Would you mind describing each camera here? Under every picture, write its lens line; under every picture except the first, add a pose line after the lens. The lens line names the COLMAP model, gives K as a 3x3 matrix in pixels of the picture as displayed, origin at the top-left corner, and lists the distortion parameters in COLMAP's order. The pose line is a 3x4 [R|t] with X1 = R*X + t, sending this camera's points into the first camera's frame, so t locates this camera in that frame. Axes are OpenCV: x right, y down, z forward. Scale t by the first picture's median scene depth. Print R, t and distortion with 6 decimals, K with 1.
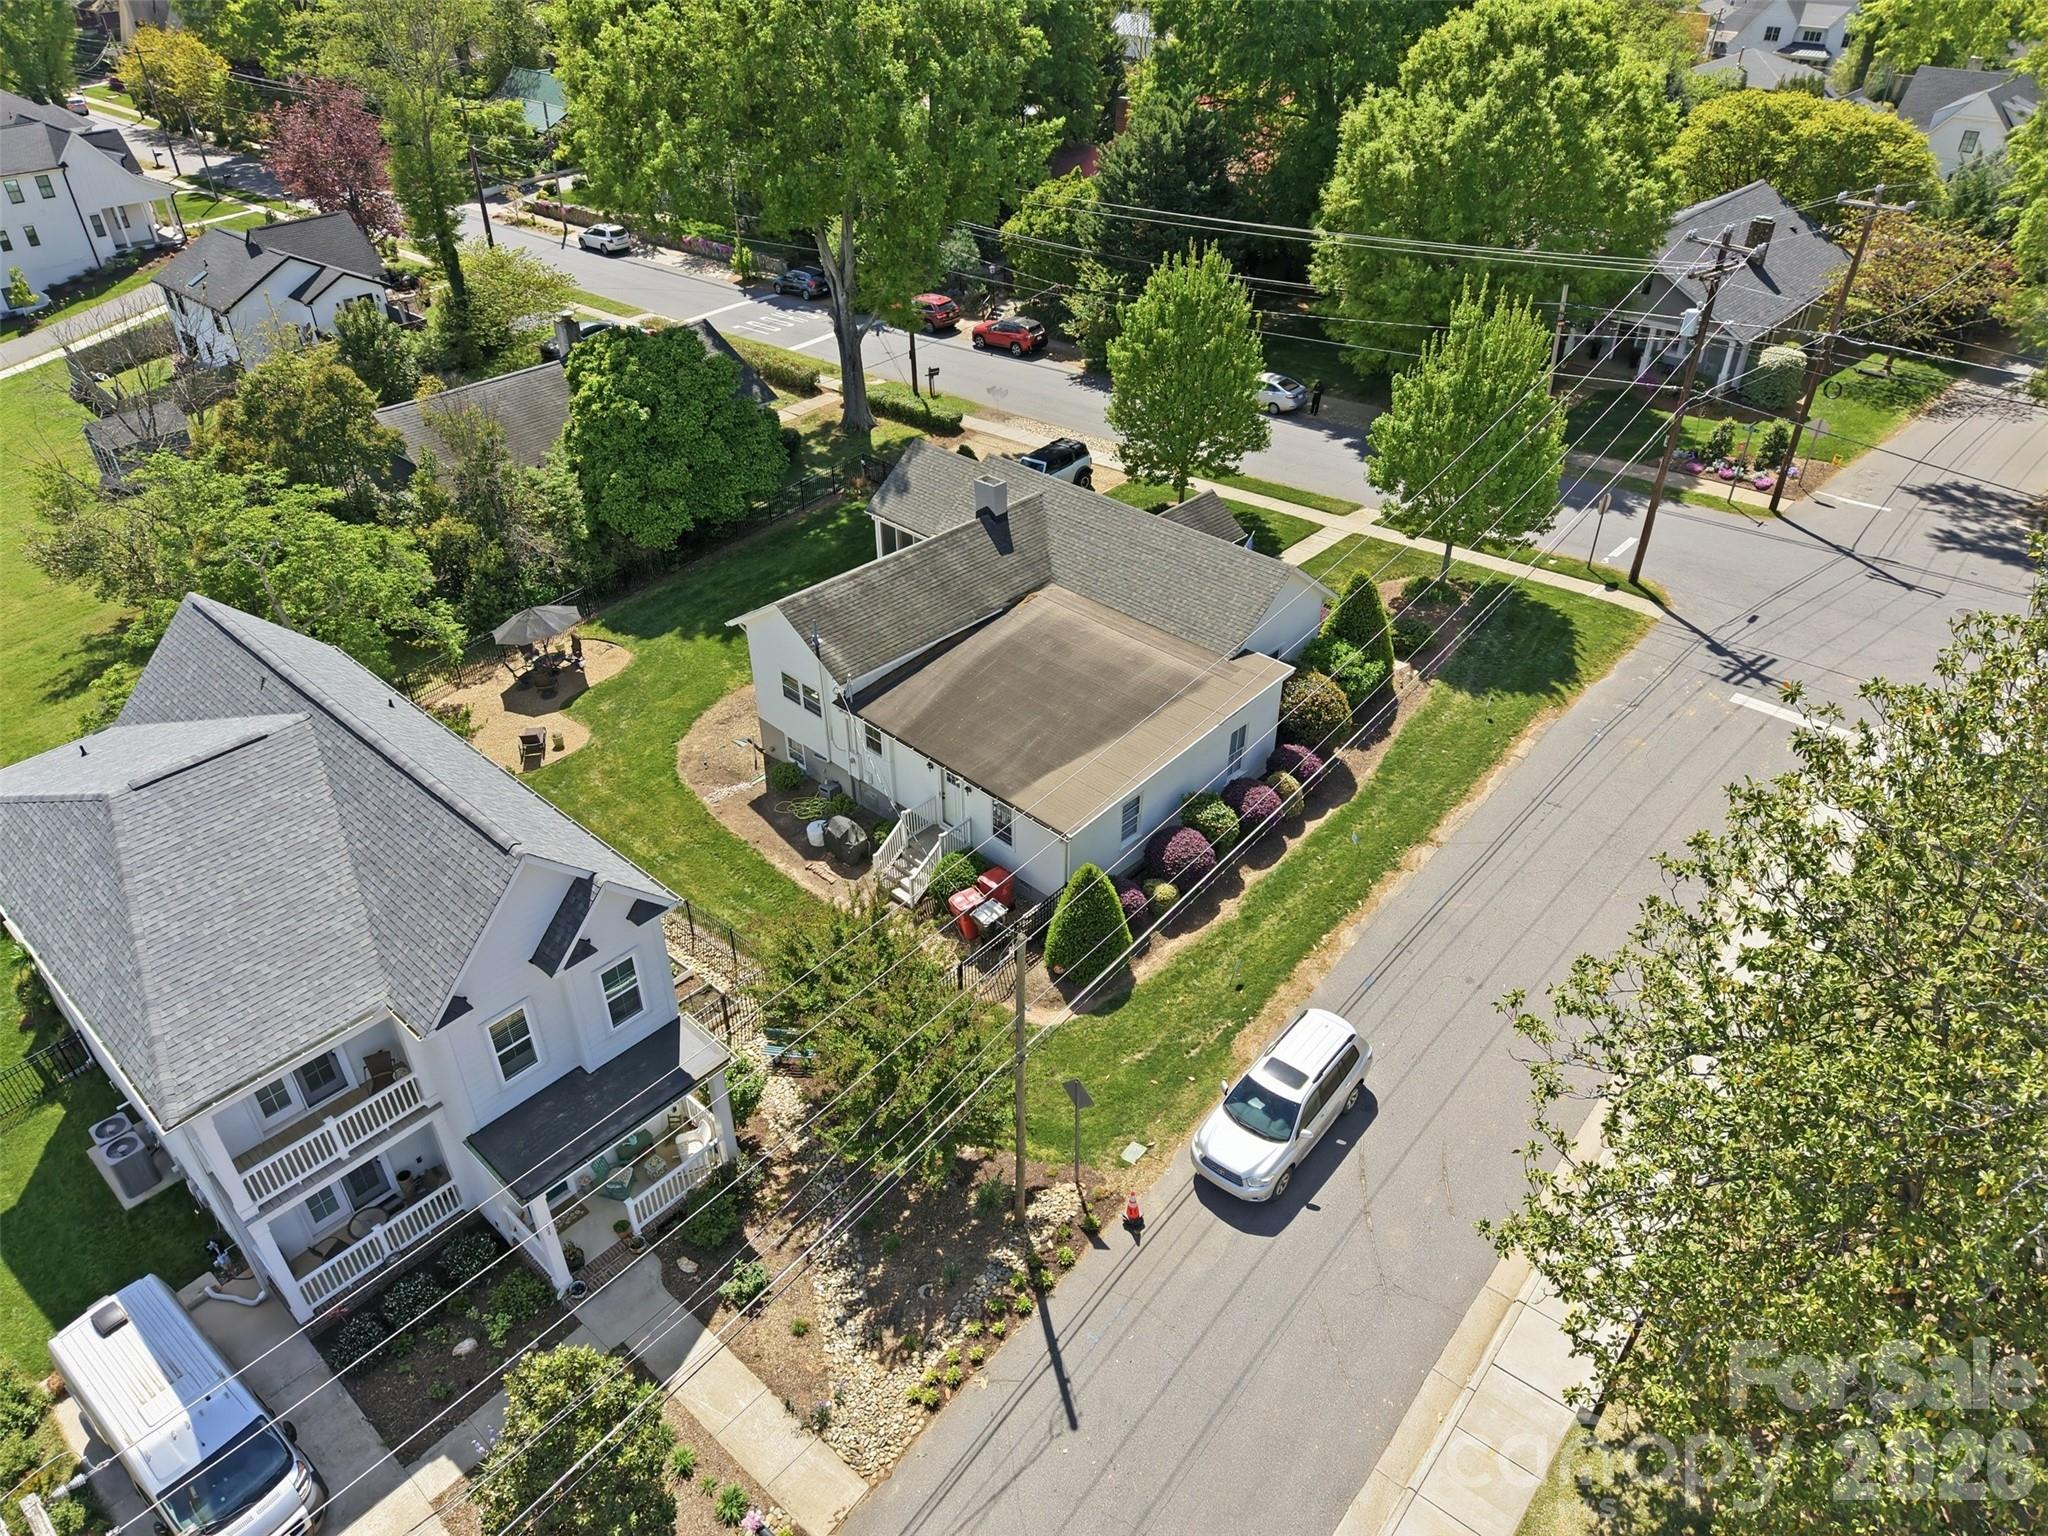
lens RADIAL K [[1393.8, 0, 1025.4], [0, 1393.8, 726.7], [0, 0, 1]] dist [0.003163, -0.004197]
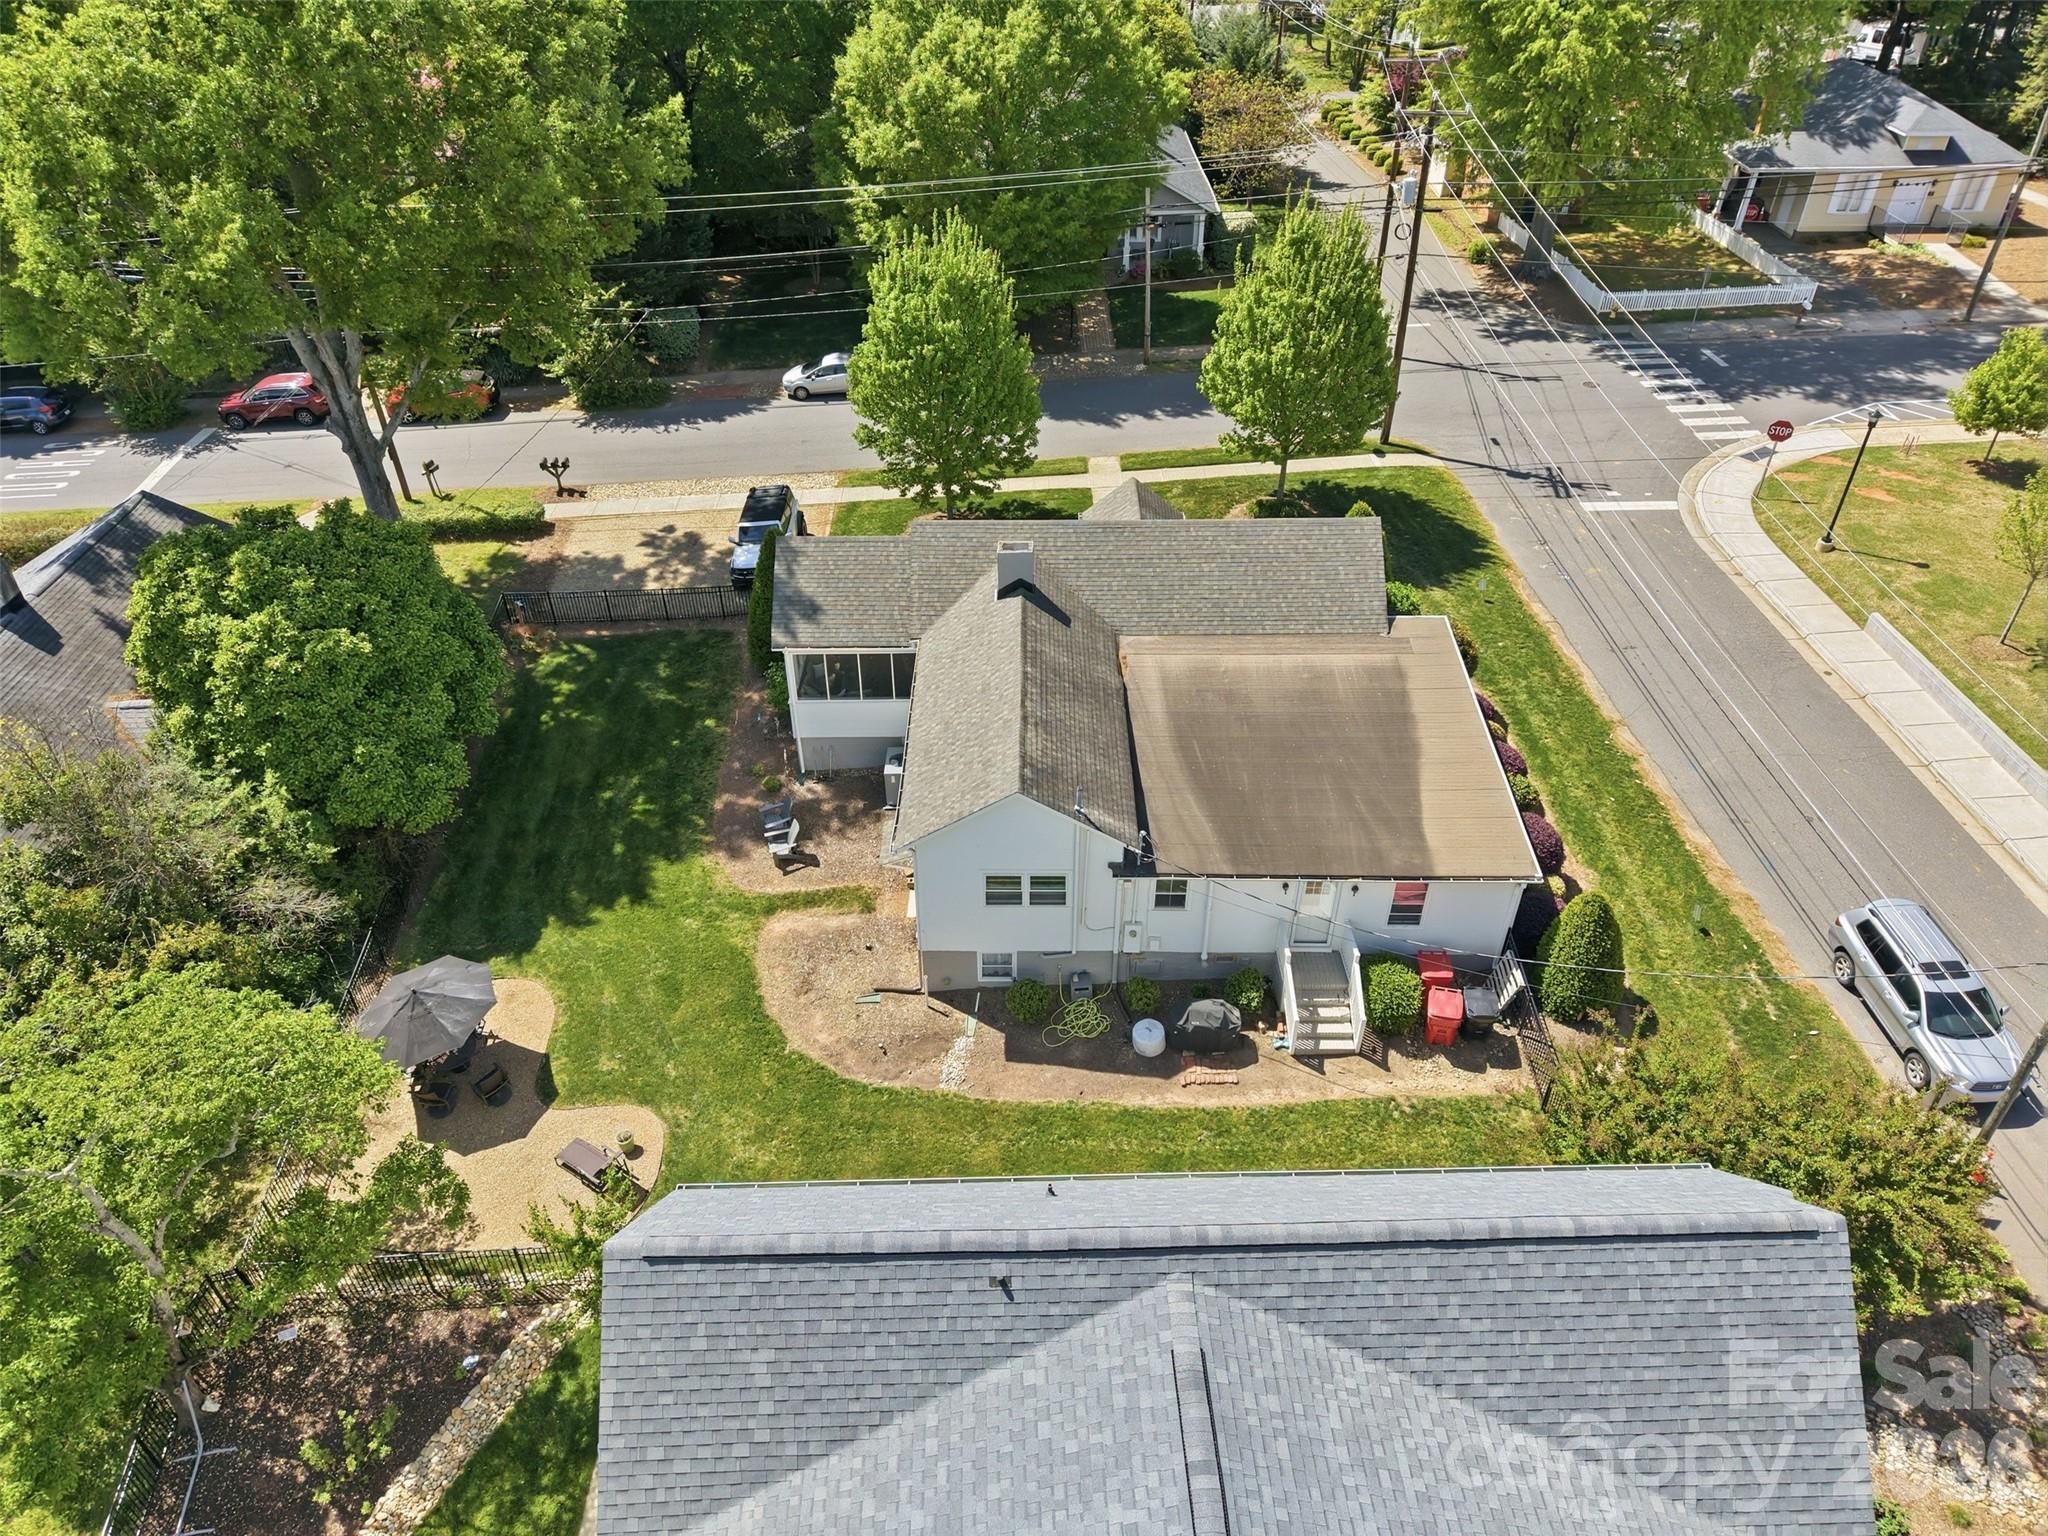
lens RADIAL K [[1393.8, 0, 1025.4], [0, 1393.8, 726.7], [0, 0, 1]] dist [0.003163, -0.004197]
pose [[0.721979, -0.401311, 0.563645, -0.448754], [0.378831, 0.910939, 0.163332, -0.185431], [-0.578993, 0.095604, 0.809708, 0.320601]]
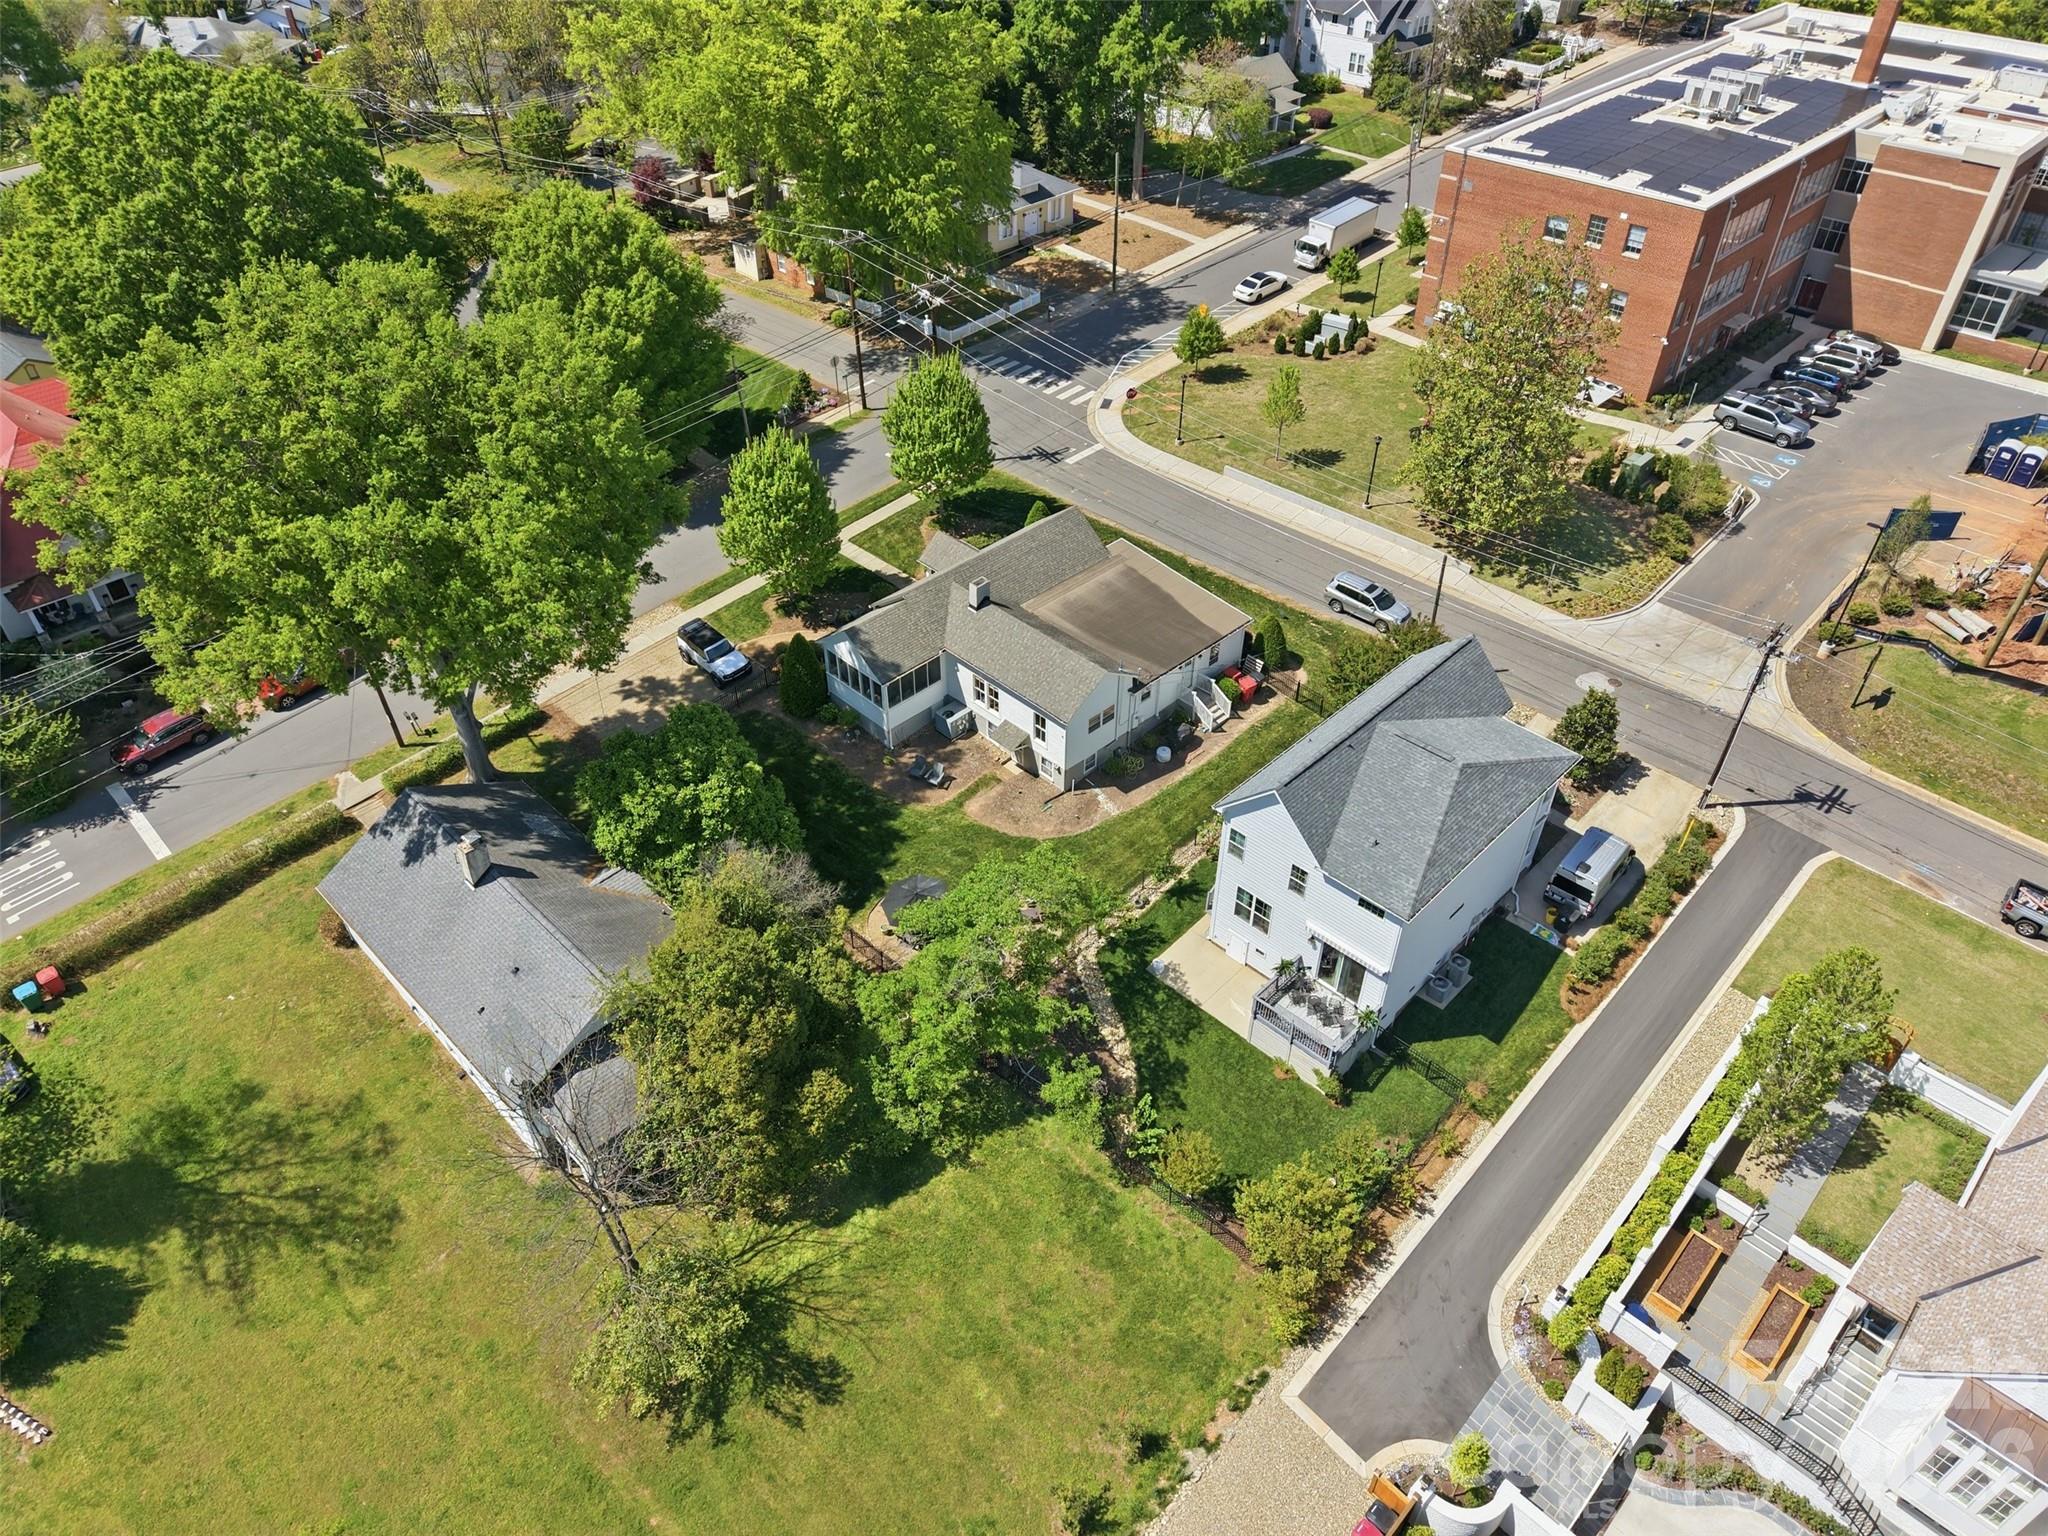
lens RADIAL K [[1393.8, 0, 1025.4], [0, 1393.8, 726.7], [0, 0, 1]] dist [0.003163, -0.004197]
pose [[0.033186, -0.616590, 0.786584, -1.189106], [0.549978, 0.668410, 0.500752, -0.722576], [-0.834519, 0.415986, 0.361293, 0.404883]]
